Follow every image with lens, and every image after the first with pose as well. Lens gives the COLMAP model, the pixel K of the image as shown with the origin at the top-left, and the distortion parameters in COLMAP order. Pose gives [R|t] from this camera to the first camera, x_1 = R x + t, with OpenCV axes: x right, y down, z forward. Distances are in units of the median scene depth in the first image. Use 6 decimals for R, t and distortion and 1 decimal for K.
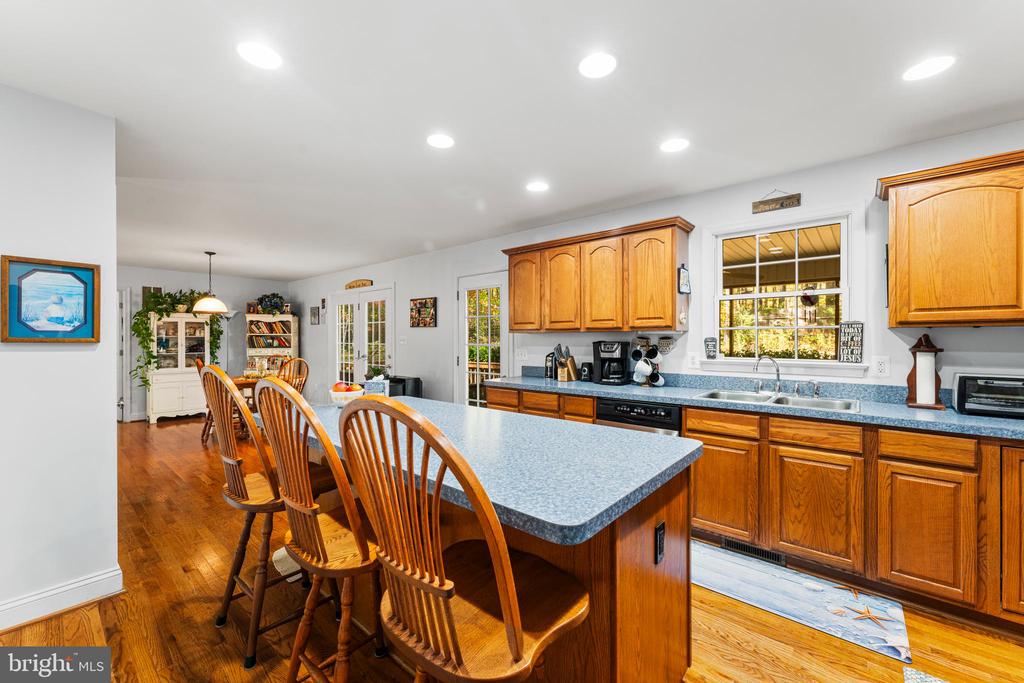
lens RADIAL K [[405.6, 0, 512.0], [0, 405.6, 341.5], [0, 0, 1]] dist [-0.000012, -0.000013]
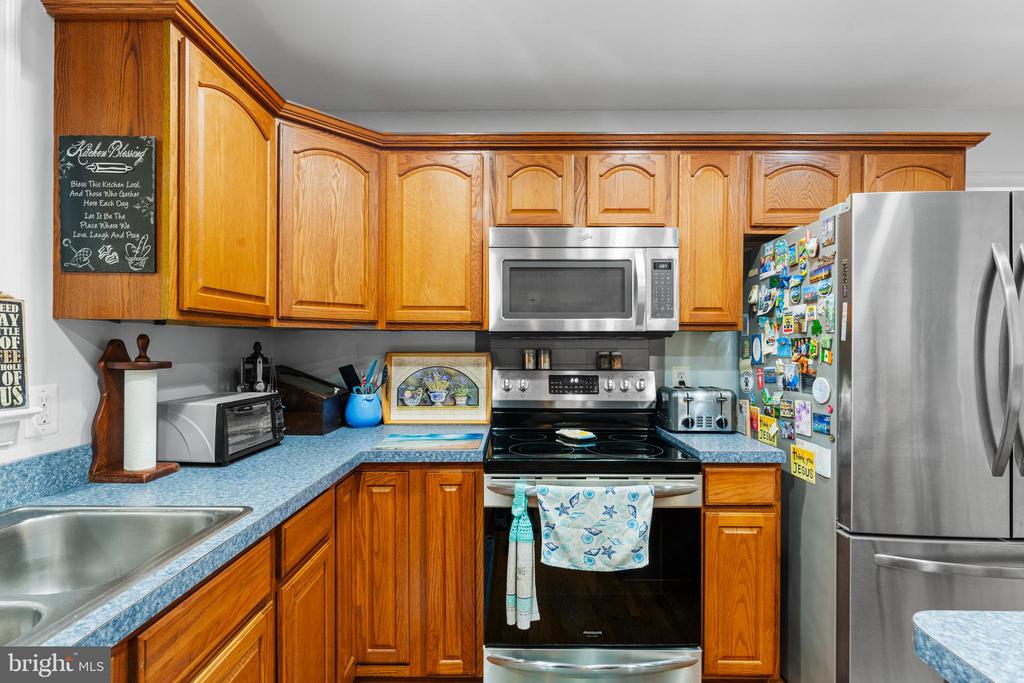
lens RADIAL K [[496.9, 0, 512.0], [0, 496.9, 341.5], [0, 0, 1]] dist [-0.000736, -0.000315]
pose [[-0.637988, 0.000506, 0.770046, 0.191457], [0.000505, 1.000000, -0.000238, -0.006407], [-0.770046, 0.000237, -0.637988, 0.873474]]
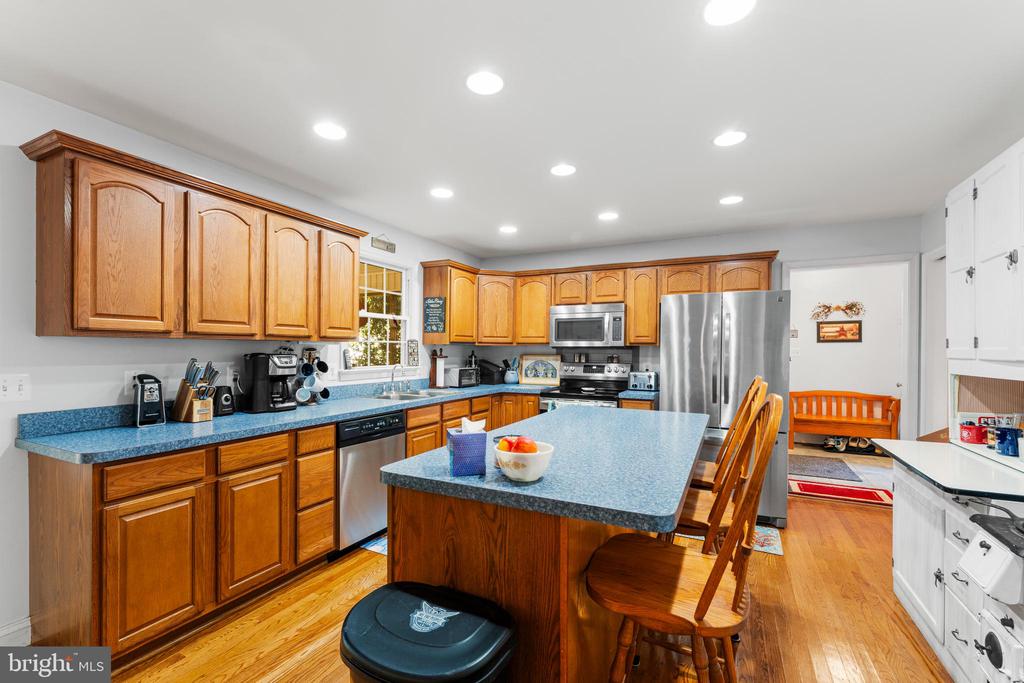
lens RADIAL K [[447.3, 0, 512.0], [0, 447.3, 341.5], [0, 0, 1]] dist [0.000389, -0.000004]
pose [[-0.238993, 0.016370, 0.970883, -0.853215], [-0.001214, 0.999852, -0.017157, -0.011191], [-0.971020, -0.005279, -0.238938, 0.982141]]
